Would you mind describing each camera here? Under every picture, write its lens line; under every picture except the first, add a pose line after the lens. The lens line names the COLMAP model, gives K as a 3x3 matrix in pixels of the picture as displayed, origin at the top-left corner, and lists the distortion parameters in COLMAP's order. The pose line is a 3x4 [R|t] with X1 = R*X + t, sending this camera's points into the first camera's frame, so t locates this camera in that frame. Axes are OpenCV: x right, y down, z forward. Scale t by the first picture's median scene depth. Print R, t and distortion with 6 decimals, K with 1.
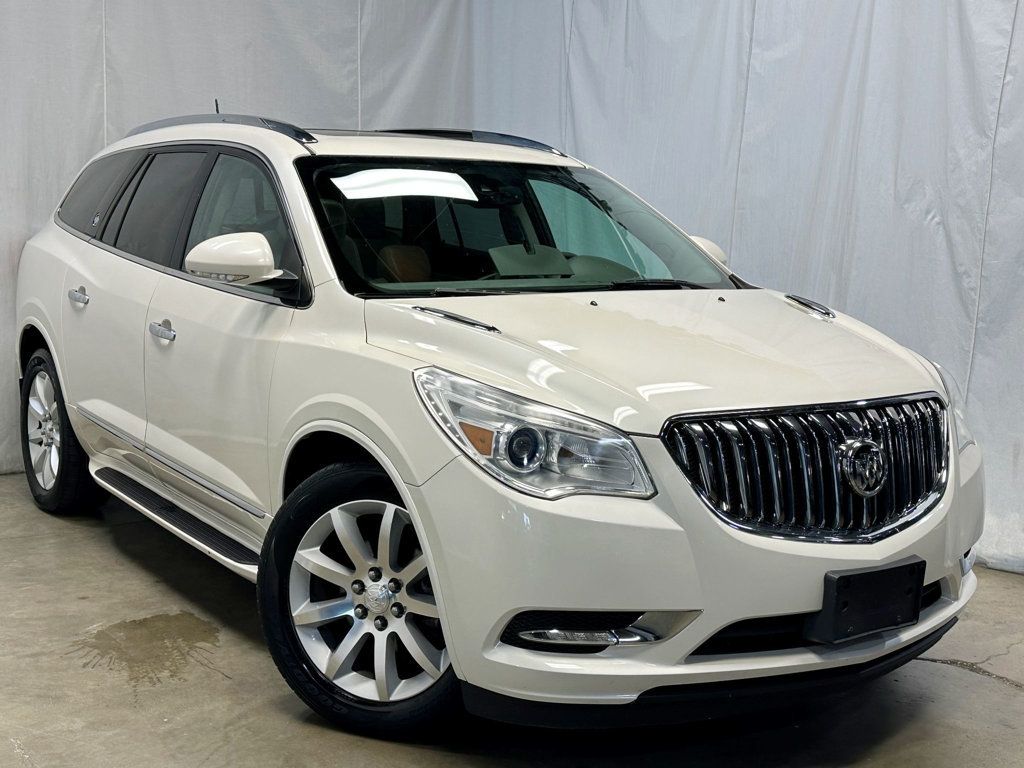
lens RADIAL K [[1327.9, 0, 507.7], [0, 1327.9, 388.5], [0, 0, 1]] dist [0.098591, 0.000000]
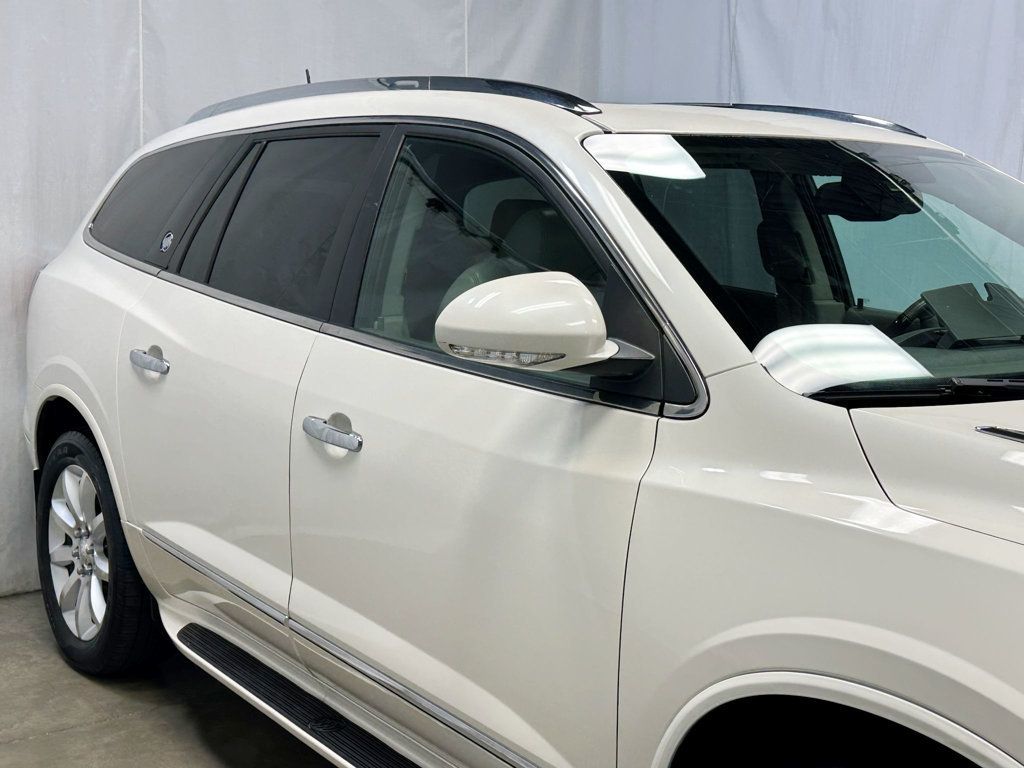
lens RADIAL K [[1327.9, 0, 515.5], [0, 1327.9, 381.6], [0, 0, 1]] dist [0.098591, 0.000000]
pose [[0.998579, -0.010773, 0.052189, -0.167209], [0.011285, 0.999891, -0.009523, -0.047755], [-0.052081, 0.010098, 0.998592, 0.327066]]
